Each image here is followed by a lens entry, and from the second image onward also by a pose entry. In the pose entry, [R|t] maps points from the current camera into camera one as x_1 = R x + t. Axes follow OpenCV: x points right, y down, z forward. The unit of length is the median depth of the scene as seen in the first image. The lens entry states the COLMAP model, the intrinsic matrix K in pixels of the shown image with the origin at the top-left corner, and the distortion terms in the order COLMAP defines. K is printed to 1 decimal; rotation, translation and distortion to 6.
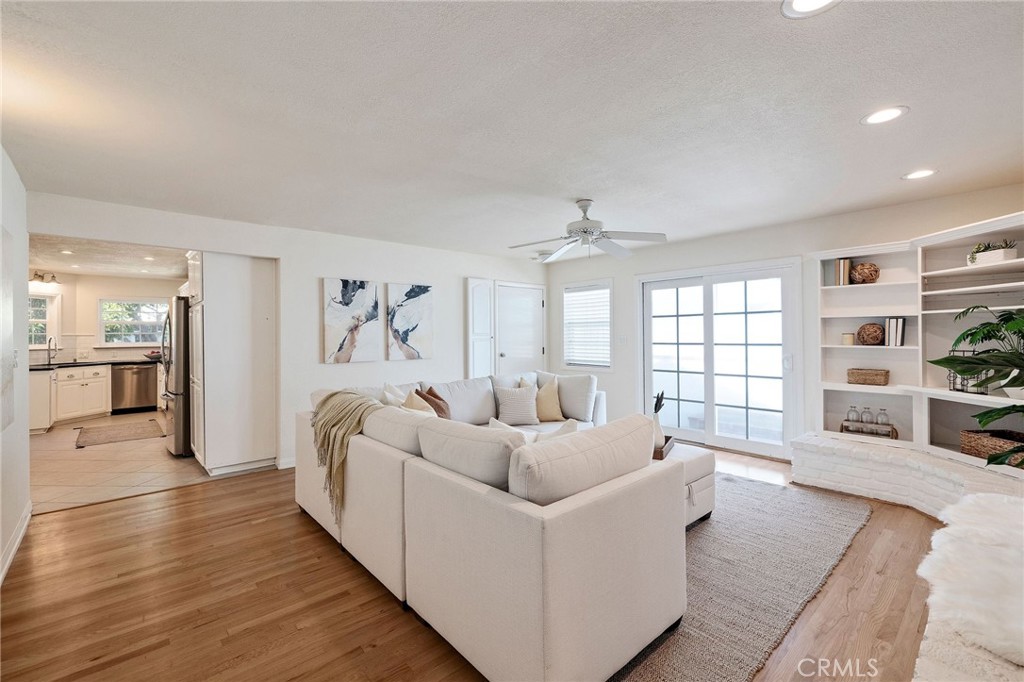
lens RADIAL K [[432.9, 0, 502.9], [0, 432.9, 332.4], [0, 0, 1]] dist [0.002618, -0.002553]
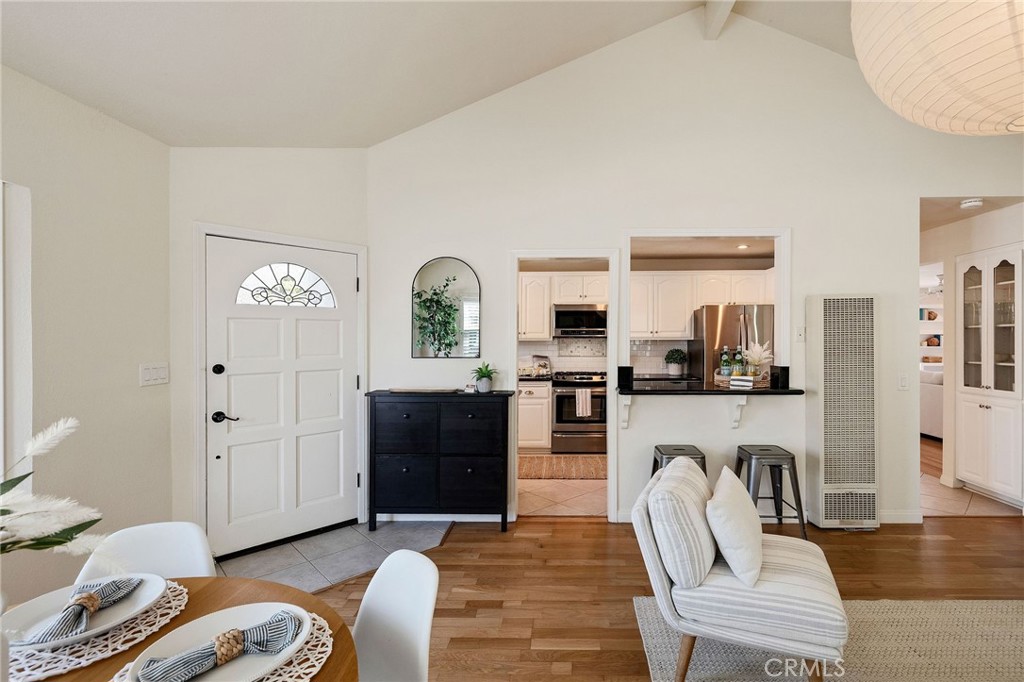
lens RADIAL K [[467.0, 0, 551.8], [0, 467.0, 344.1], [0, 0, 1]] dist [-0.010836, 0.002250]
pose [[0.690687, 0.001076, 0.723153, -1.333903], [-0.003165, 0.999994, 0.001535, 0.010582], [-0.723147, -0.003349, 0.690686, 0.413333]]
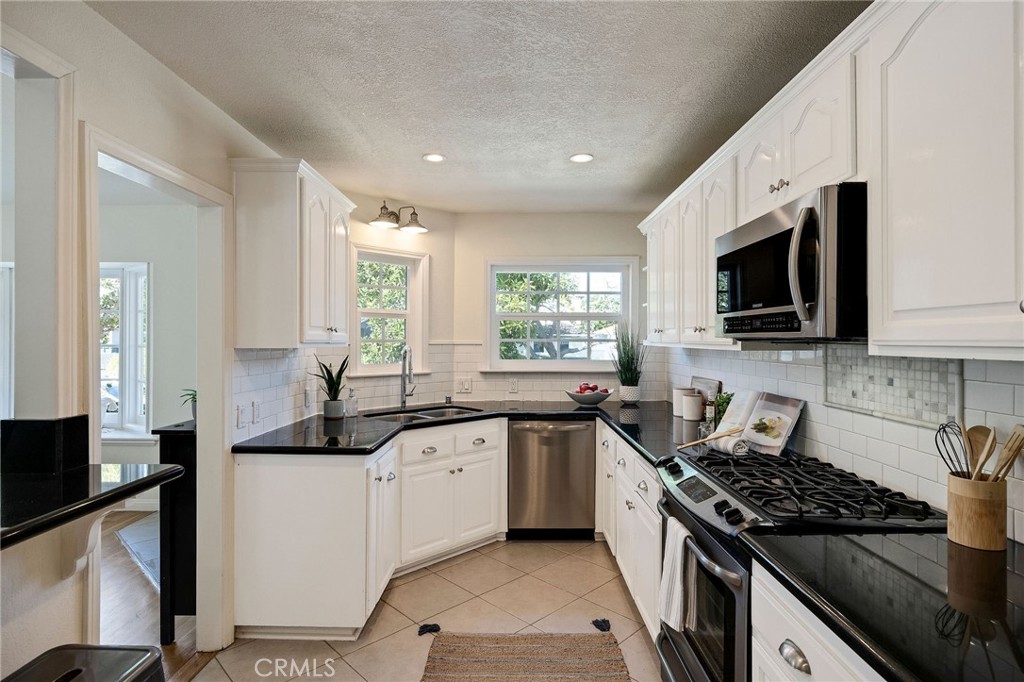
lens RADIAL K [[520.7, 0, 501.6], [0, 520.7, 342.7], [0, 0, 1]] dist [-0.003990, 0.001245]
pose [[0.723367, 0.014062, -0.690321, -0.608342], [-0.008456, 0.999898, 0.011507, -0.001674], [0.690412, -0.002487, 0.723412, 0.683312]]
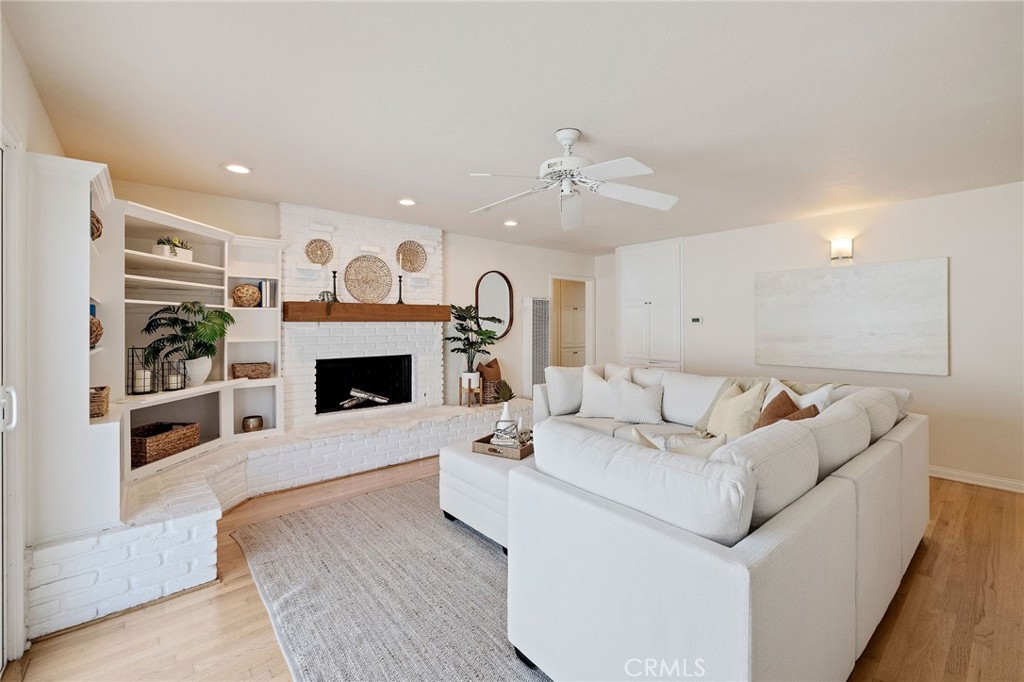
lens RADIAL K [[432.9, 0, 524.9], [0, 432.9, 322.9], [0, 0, 1]] dist [0.002618, -0.002553]
pose [[-0.999852, 0.011768, 0.012549, 0.126689], [0.011722, 0.999924, -0.003718, 0.001514], [-0.012592, -0.003570, -0.999914, 0.873905]]
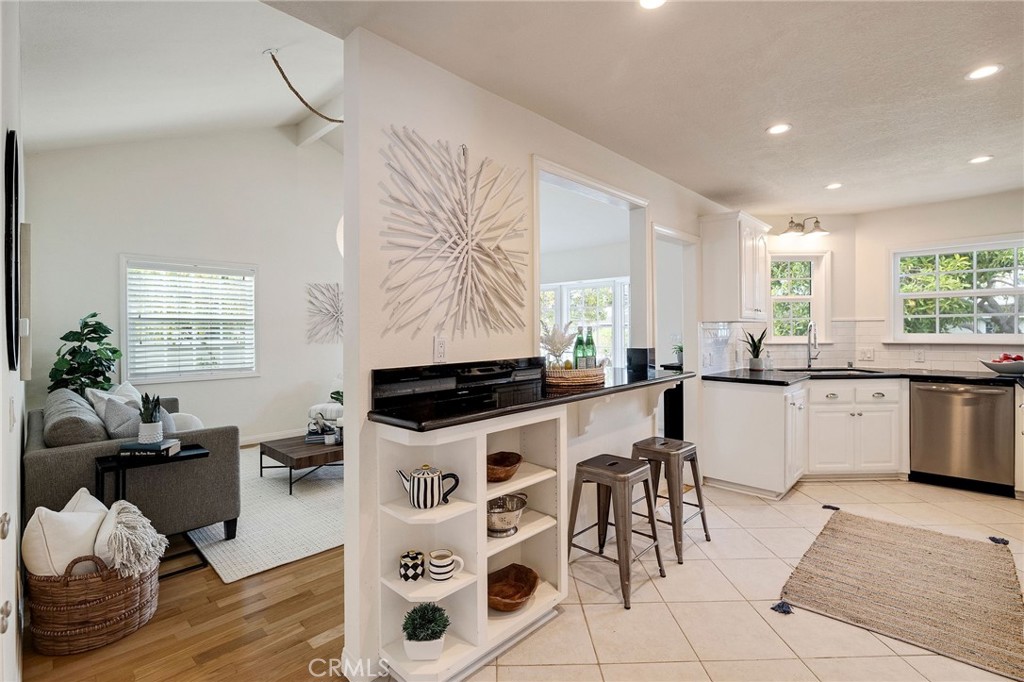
lens RADIAL K [[467.0, 0, 516.2], [0, 467.0, 332.2], [0, 0, 1]] dist [-0.010836, 0.002250]
pose [[0.067204, 0.010661, -0.997682, -0.436379], [0.011367, 0.999870, 0.011450, 0.010693], [0.997674, -0.012110, 0.067075, 0.553976]]
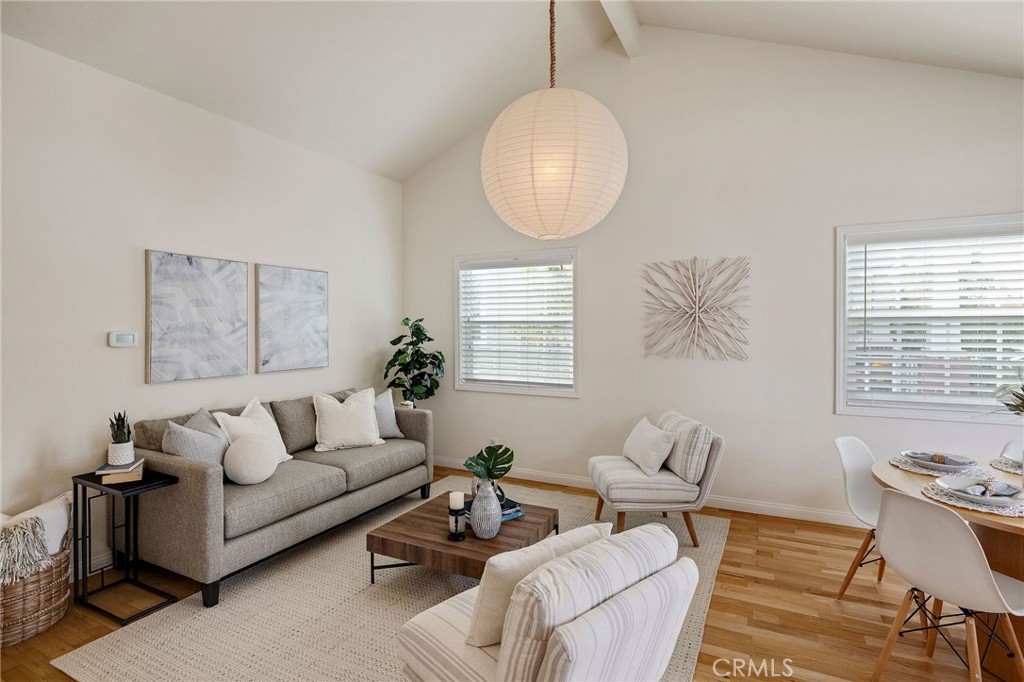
lens RADIAL K [[520.7, 0, 503.6], [0, 520.7, 327.2], [0, 0, 1]] dist [-0.003990, 0.001245]
pose [[-0.931253, 0.012535, -0.364159, -0.854888], [0.012699, 0.999917, 0.001947, 0.000469], [0.364153, -0.002812, -0.931335, 0.718113]]
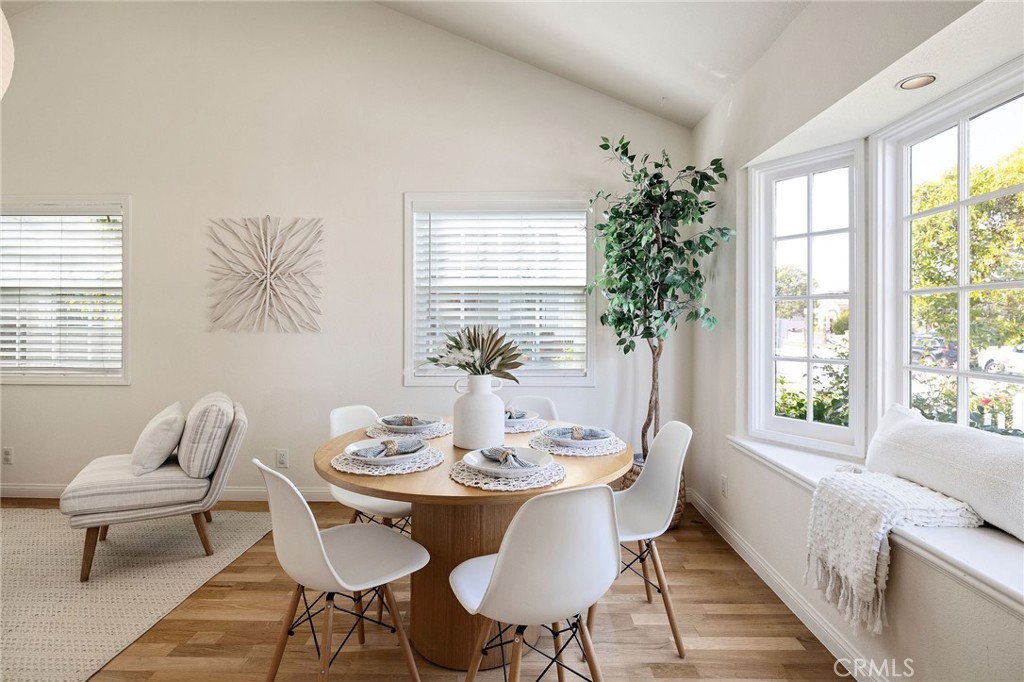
lens RADIAL K [[502.3, 0, 519.6], [0, 502.3, 319.2], [0, 0, 1]] dist [-0.018495, 0.003396]
pose [[-0.669471, 0.000793, -0.742838, -1.041096], [0.008816, 0.999937, -0.006877, 0.028692], [0.742786, -0.011153, -0.669436, 0.756538]]
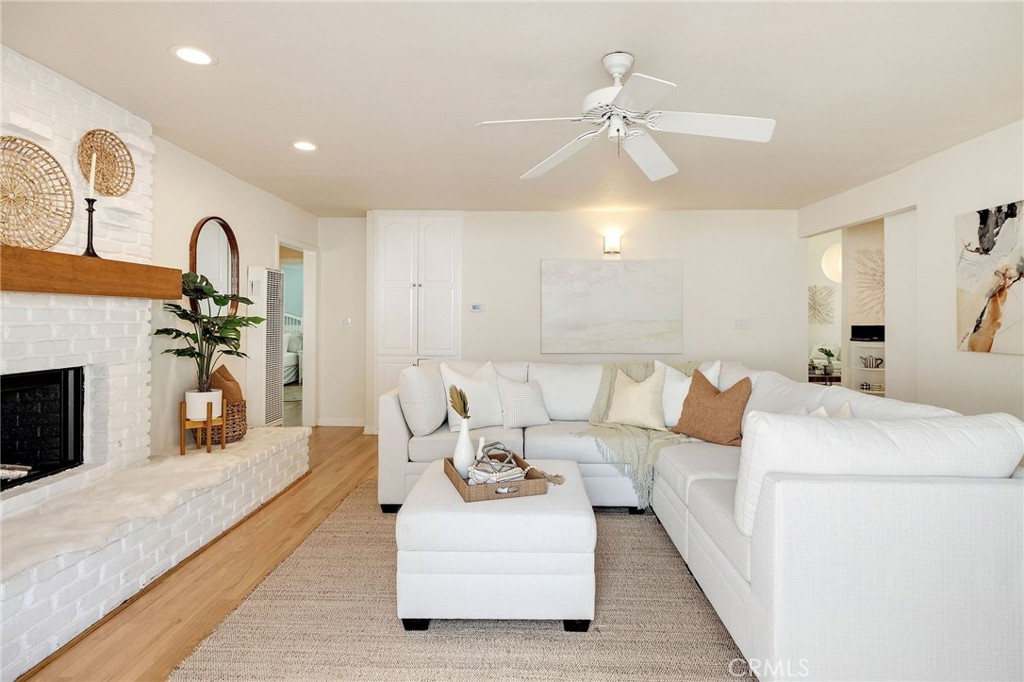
lens RADIAL K [[520.7, 0, 525.2], [0, 520.7, 310.6], [0, 0, 1]] dist [-0.003990, 0.001245]
pose [[-0.681030, -0.003799, -0.732245, 0.387674], [0.006567, 0.999915, -0.011296, 0.012081], [0.732226, -0.012501, -0.680947, 0.699362]]
